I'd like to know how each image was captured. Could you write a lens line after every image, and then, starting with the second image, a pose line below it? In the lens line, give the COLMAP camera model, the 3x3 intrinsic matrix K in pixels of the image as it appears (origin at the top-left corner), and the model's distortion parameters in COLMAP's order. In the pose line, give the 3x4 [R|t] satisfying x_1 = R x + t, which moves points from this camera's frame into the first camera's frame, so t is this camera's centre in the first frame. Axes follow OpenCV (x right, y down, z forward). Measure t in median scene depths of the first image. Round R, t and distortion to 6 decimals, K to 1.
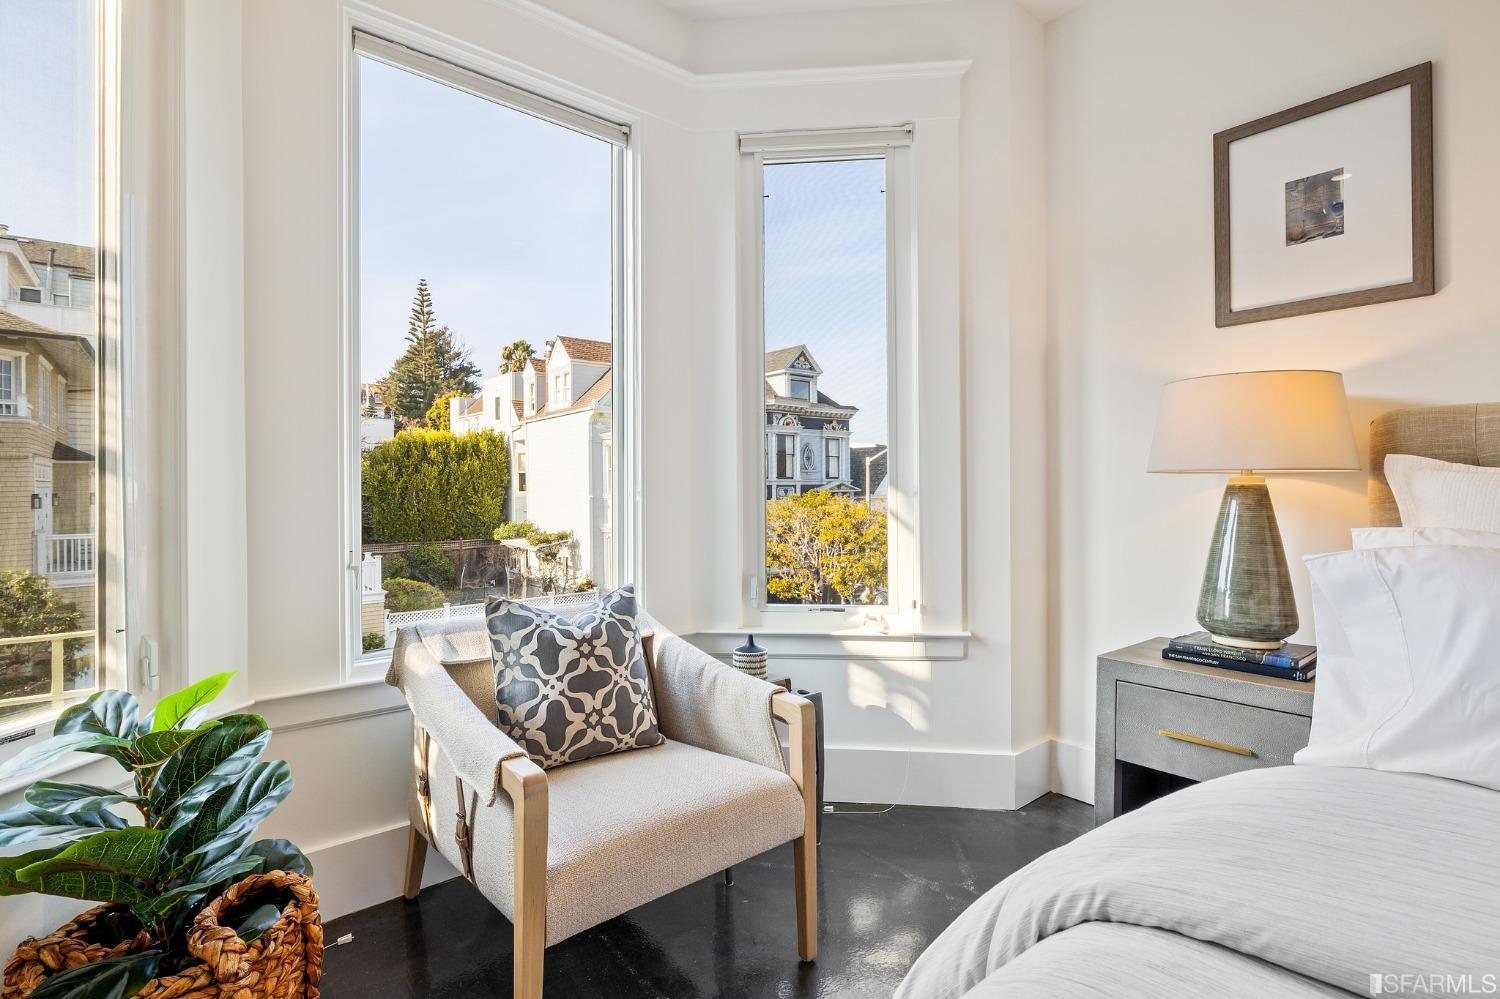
lens RADIAL K [[694.5, 0, 749.6], [0, 694.5, 486.2], [0, 0, 1]] dist [-0.012785, 0.004683]
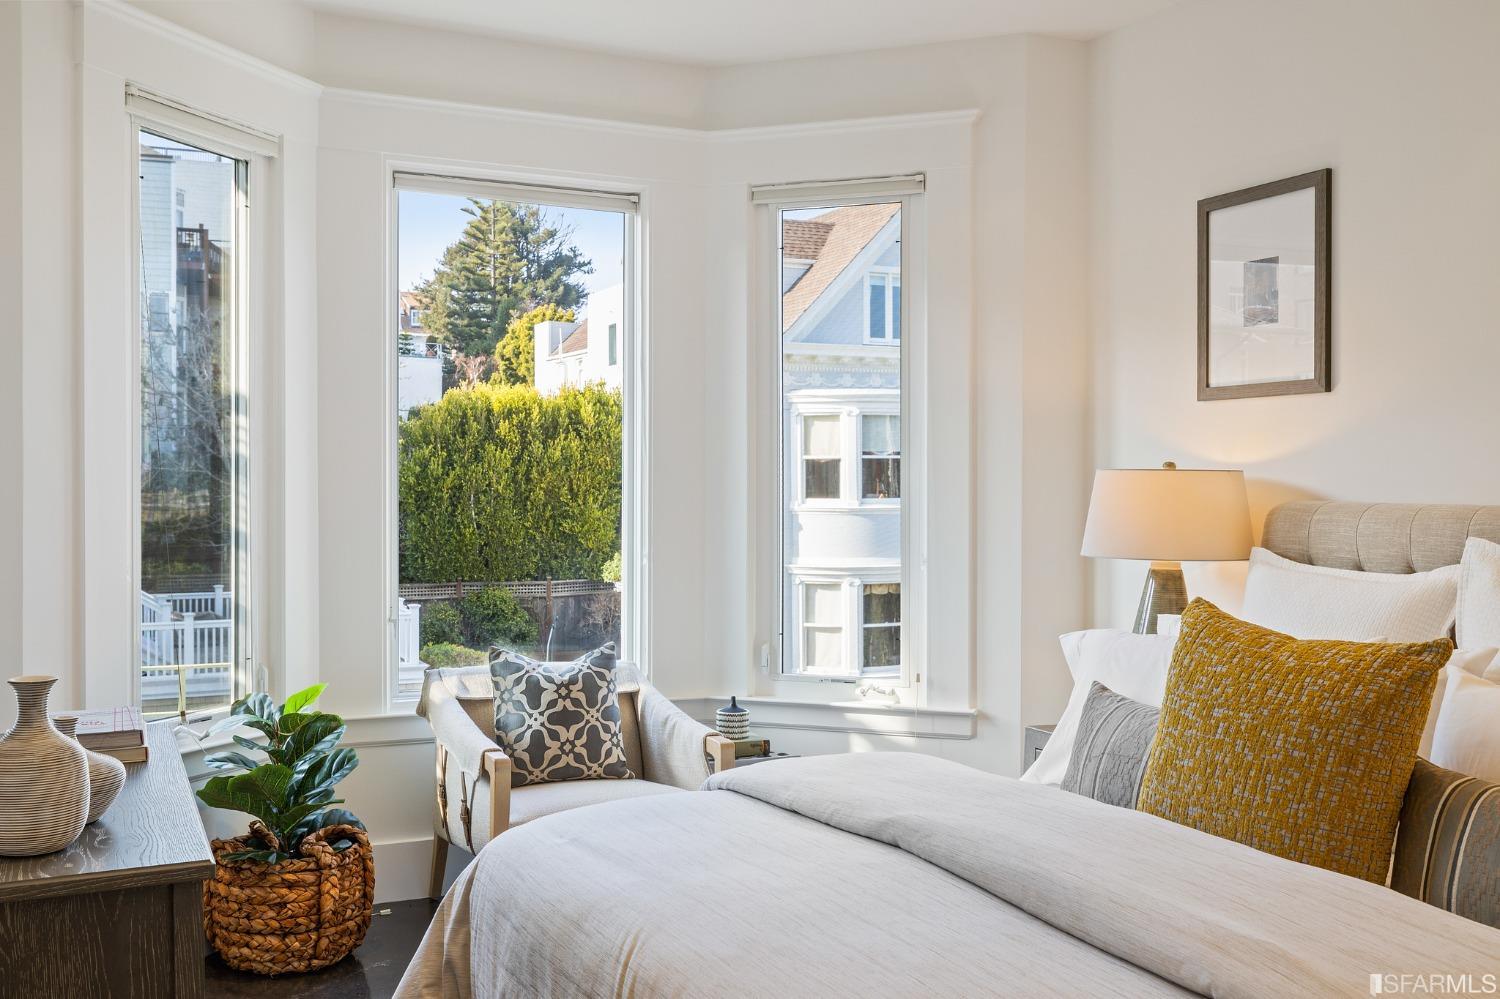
lens RADIAL K [[1414.2, 0, 755.1], [0, 1414.2, 490.1], [0, 0, 1]] dist [-0.004882, -0.006605]
pose [[0.967187, 0.009137, -0.253901, 0.714930], [-0.007048, 0.999933, 0.009137, -0.147427], [0.253967, -0.007047, 0.967187, -1.319175]]
